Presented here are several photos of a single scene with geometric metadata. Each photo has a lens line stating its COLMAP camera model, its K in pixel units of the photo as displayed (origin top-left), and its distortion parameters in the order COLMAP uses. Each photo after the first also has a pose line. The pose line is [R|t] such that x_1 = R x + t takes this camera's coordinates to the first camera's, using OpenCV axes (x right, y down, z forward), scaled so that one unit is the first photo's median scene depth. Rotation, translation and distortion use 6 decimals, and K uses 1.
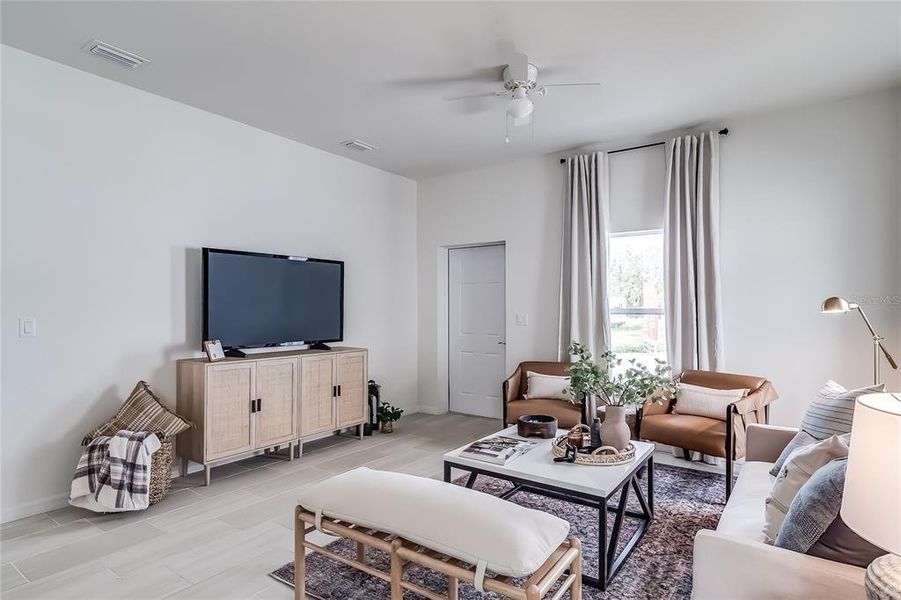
lens RADIAL K [[491.9, 0, 449.7], [0, 491.9, 299.5], [0, 0, 1]] dist [-0.001053, -0.000790]
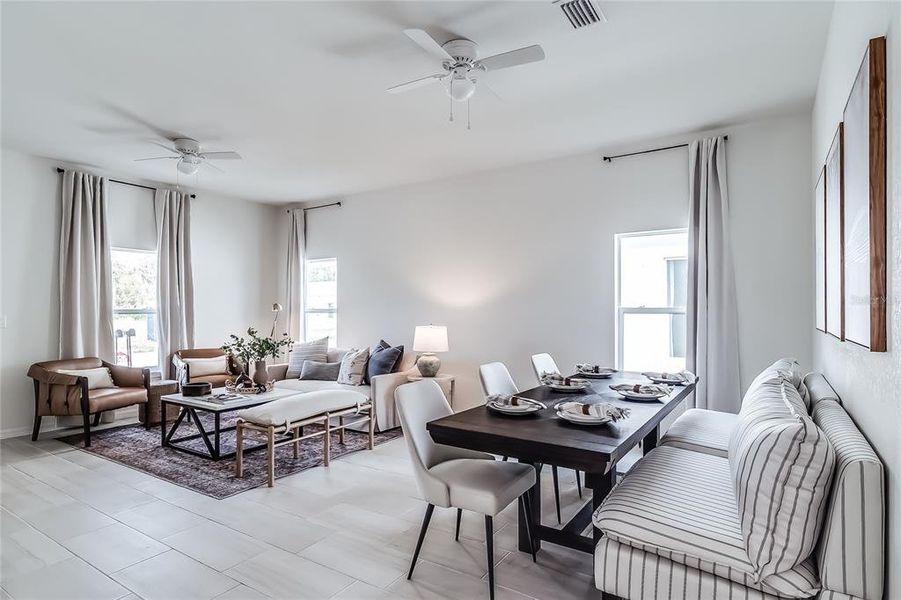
lens RADIAL K [[491.9, 0, 454.0], [0, 491.9, 306.2], [0, 0, 1]] dist [-0.001053, -0.000790]
pose [[-0.044080, 0.000476, 0.999028, -1.028052], [-0.018280, 0.999832, -0.001283, -0.003962], [-0.998861, -0.018319, -0.044064, 0.228885]]
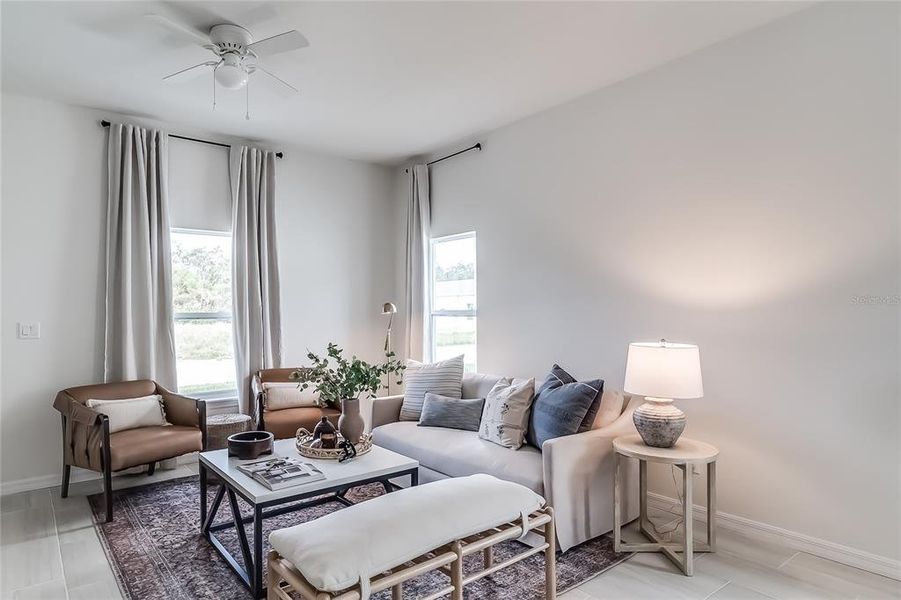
lens RADIAL K [[533.2, 0, 412.4], [0, 533.2, 308.1], [0, 0, 1]] dist [0.004044, 0.001552]
pose [[0.304778, -0.002148, 0.952421, -0.507381], [-0.009317, 0.999943, 0.005237, 0.000635], [-0.952378, -0.010470, 0.304741, 0.328679]]
